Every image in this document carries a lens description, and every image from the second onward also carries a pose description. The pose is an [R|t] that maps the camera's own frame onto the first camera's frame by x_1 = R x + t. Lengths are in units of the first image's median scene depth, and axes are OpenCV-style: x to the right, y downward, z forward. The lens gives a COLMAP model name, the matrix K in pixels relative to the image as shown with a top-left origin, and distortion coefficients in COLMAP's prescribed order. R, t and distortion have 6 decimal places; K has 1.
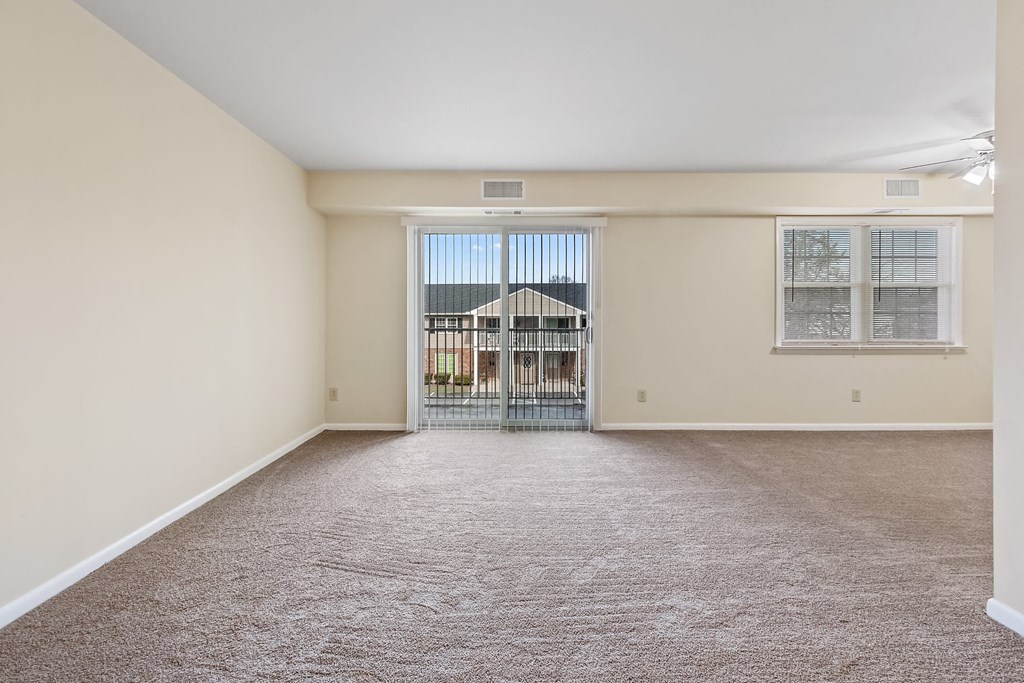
lens RADIAL K [[483.4, 0, 512.0], [0, 483.4, 309.5], [0, 0, 1]] dist [0.000741, 0.000138]
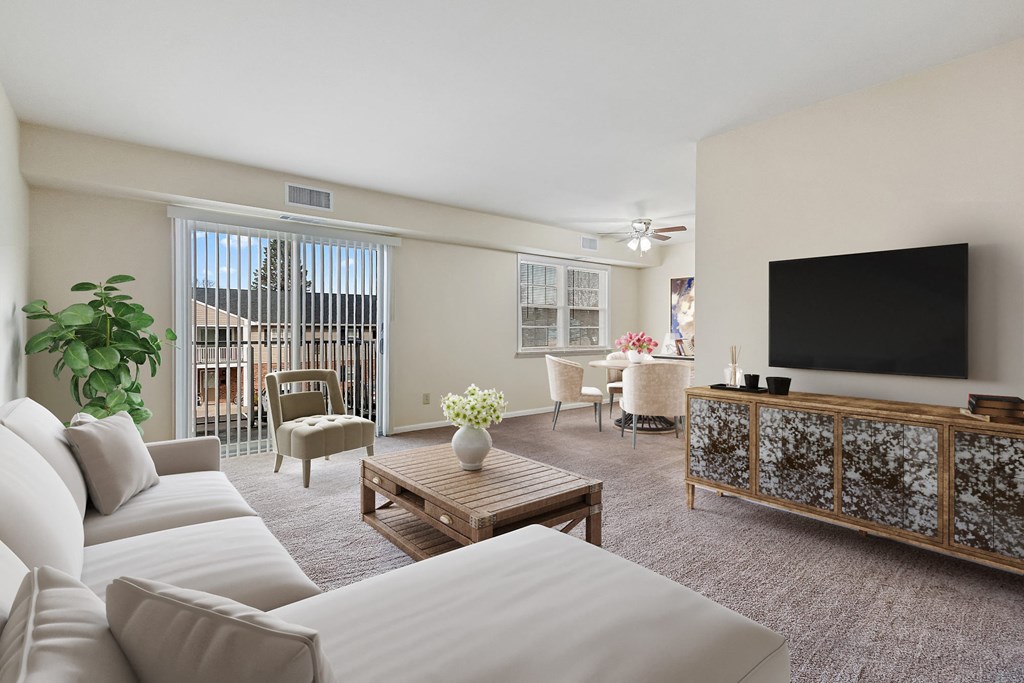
lens RADIAL K [[492.8, 0, 512.6], [0, 492.8, 320.8], [0, 0, 1]] dist [0.000741, 0.000139]
pose [[0.770726, 0.014690, 0.636997, -0.315035], [-0.014682, 0.999878, -0.005294, -0.001718], [-0.636997, -0.005272, 0.770848, -0.019328]]
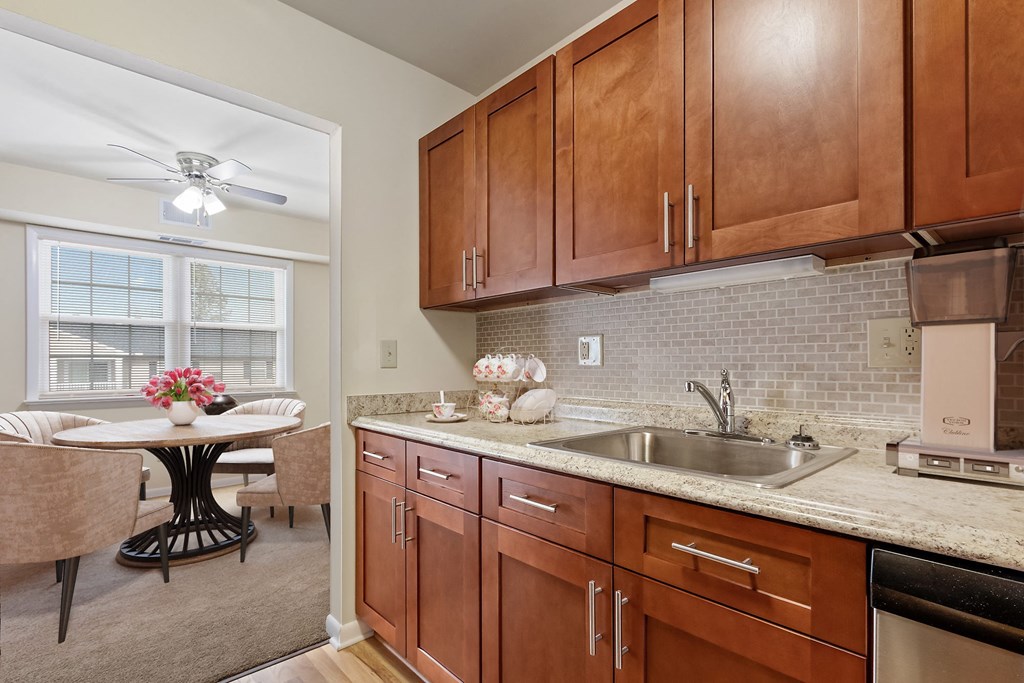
lens RADIAL K [[477.0, 0, 512.0], [0, 477.0, 341.5], [0, 0, 1]] dist [0.004375, 0.000223]
pose [[0.739345, 0.026161, 0.672818, 0.613949], [-0.004884, 0.999427, -0.033492, 0.005198], [-0.673309, 0.021476, 0.739050, -0.030323]]
